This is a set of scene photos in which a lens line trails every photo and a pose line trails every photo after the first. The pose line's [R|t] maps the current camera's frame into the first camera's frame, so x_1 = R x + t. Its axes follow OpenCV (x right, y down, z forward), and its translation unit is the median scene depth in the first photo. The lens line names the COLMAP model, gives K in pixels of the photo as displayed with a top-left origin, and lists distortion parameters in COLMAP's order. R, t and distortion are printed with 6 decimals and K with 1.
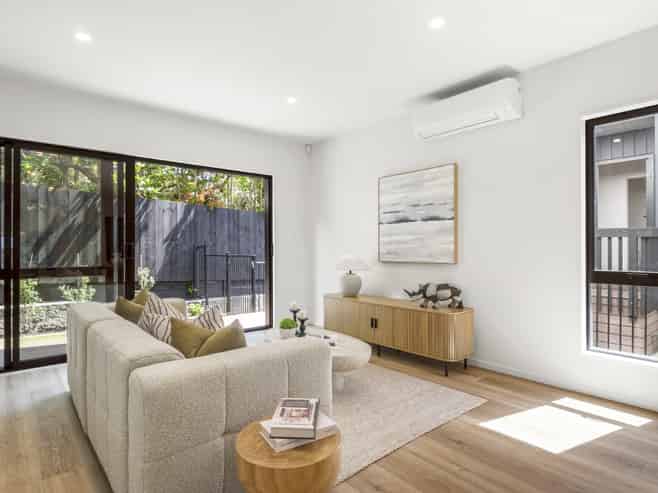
lens RADIAL K [[378.5, 0, 326.5], [0, 378.5, 247.2], [0, 0, 1]] dist [-0.002314, -0.000291]
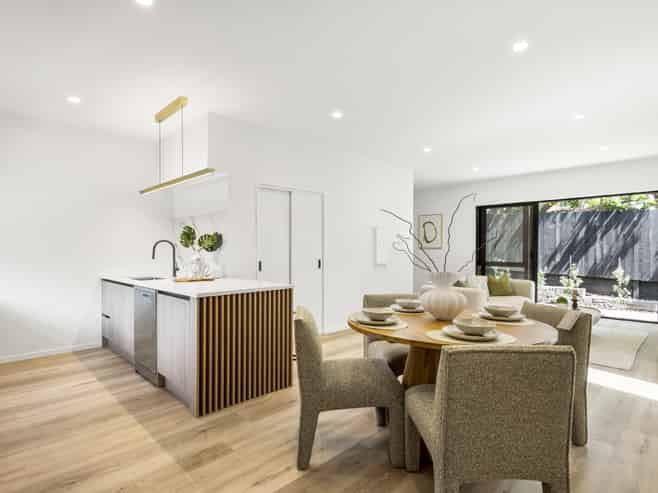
lens RADIAL K [[356.6, 0, 329.1], [0, 356.6, 249.7], [0, 0, 1]] dist [-0.006200, -0.001718]
pose [[0.088344, 0.002957, -0.996086, 0.638840], [-0.005936, 0.999979, 0.002443, -0.005822], [0.996072, 0.005697, 0.088360, -0.077837]]
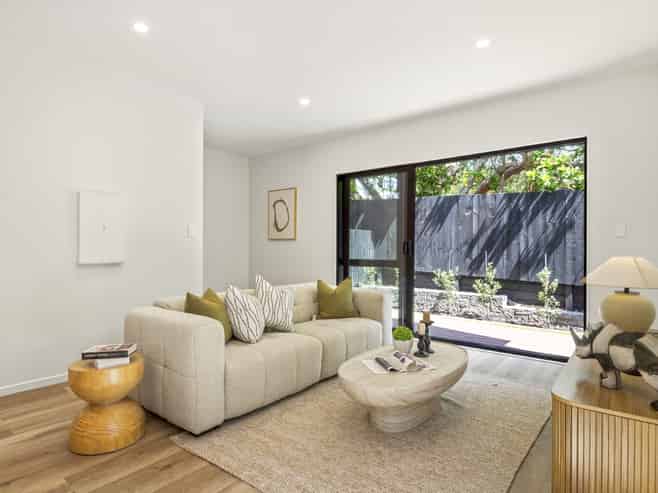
lens RADIAL K [[378.5, 0, 326.7], [0, 378.5, 246.7], [0, 0, 1]] dist [-0.002314, -0.000291]
pose [[0.195020, 0.002274, -0.980797, 0.321225], [-0.009338, 0.999956, 0.000461, 0.005866], [0.980755, 0.009069, 0.195033, 0.315752]]
